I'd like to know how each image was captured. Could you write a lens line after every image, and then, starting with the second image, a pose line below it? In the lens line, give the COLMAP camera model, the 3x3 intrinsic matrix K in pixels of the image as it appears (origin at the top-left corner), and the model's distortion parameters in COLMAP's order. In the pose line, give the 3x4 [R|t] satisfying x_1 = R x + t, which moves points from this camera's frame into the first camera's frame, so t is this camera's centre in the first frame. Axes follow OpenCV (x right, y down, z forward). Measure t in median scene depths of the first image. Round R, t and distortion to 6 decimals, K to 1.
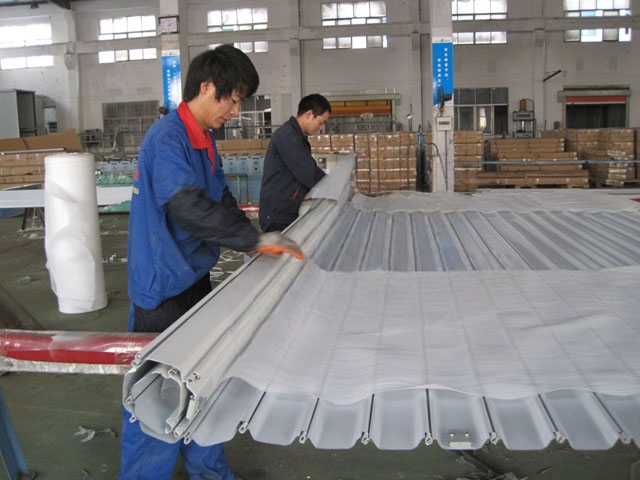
lens RADIAL K [[661.3, 0, 320.0], [0, 661.3, 240.0], [0, 0, 1]] dist [-0.184363, 0.163809]
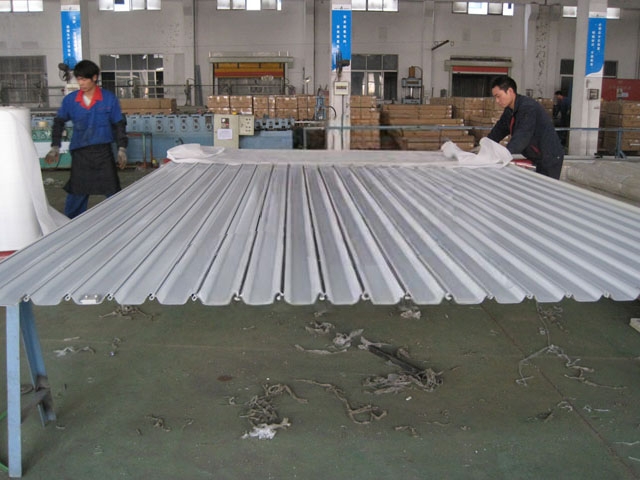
lens RADIAL K [[661.3, 0, 320.0], [0, 661.3, 240.0], [0, 0, 1]] dist [-0.184363, 0.163809]
pose [[0.985144, -0.001148, 0.171725, -0.010676], [-0.008479, 0.998433, 0.055319, 0.003091], [-0.171519, -0.055953, 0.983591, -0.017068]]
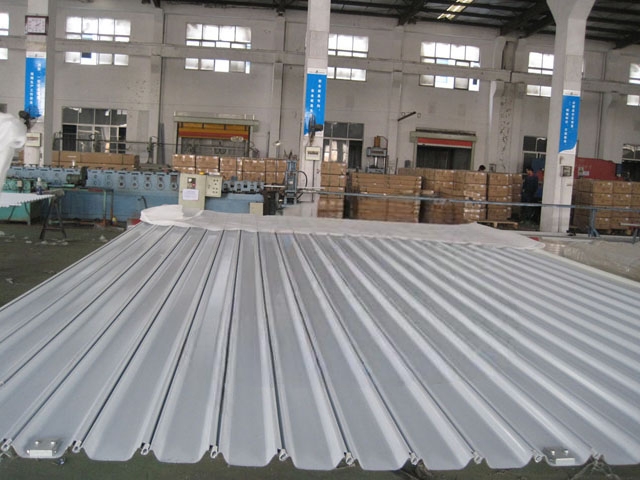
lens RADIAL K [[661.3, 0, 320.0], [0, 661.3, 240.0], [0, 0, 1]] dist [-0.184363, 0.163809]
pose [[0.969801, 0.059883, 0.236433, -0.014844], [-0.050433, 0.997676, -0.045820, 0.001179], [-0.238627, 0.032512, 0.970567, 0.003646]]
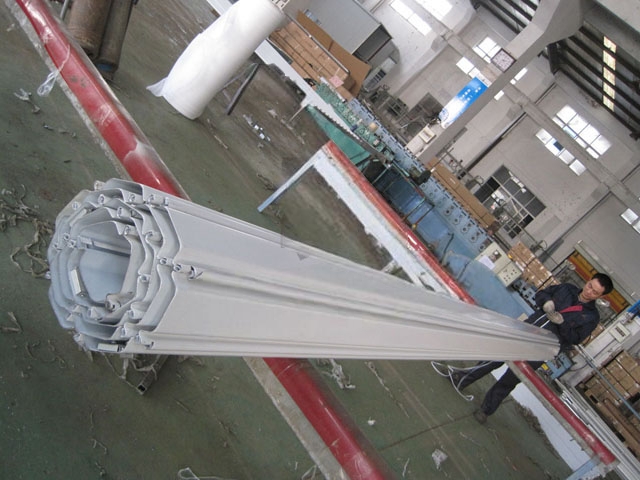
lens RADIAL K [[661.3, 0, 320.0], [0, 661.3, 240.0], [0, 0, 1]] dist [-0.184363, 0.163809]
pose [[0.601791, 0.741894, -0.295704, 0.046580], [-0.760570, 0.645335, 0.071241, -0.001857], [0.243681, 0.182032, 0.952620, 0.006782]]
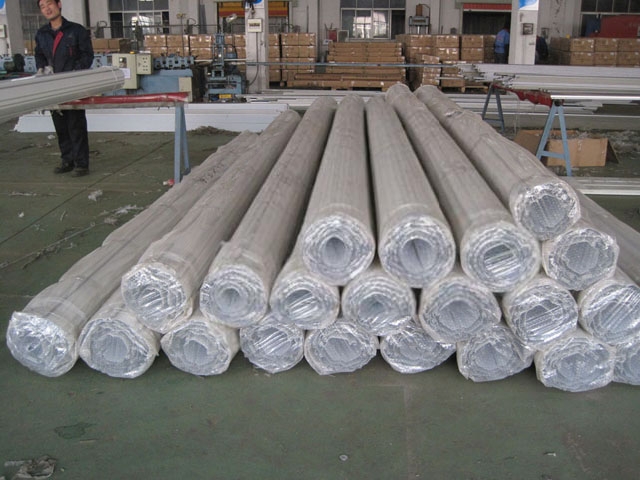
lens RADIAL K [[661.3, 0, 320.0], [0, 661.3, 240.0], [0, 0, 1]] dist [-0.184363, 0.163809]
pose [[0.997683, 0.012396, 0.066902, 0.101208], [-0.021873, 0.989504, 0.142842, 0.003495], [-0.064429, -0.143975, 0.987482, -0.026329]]
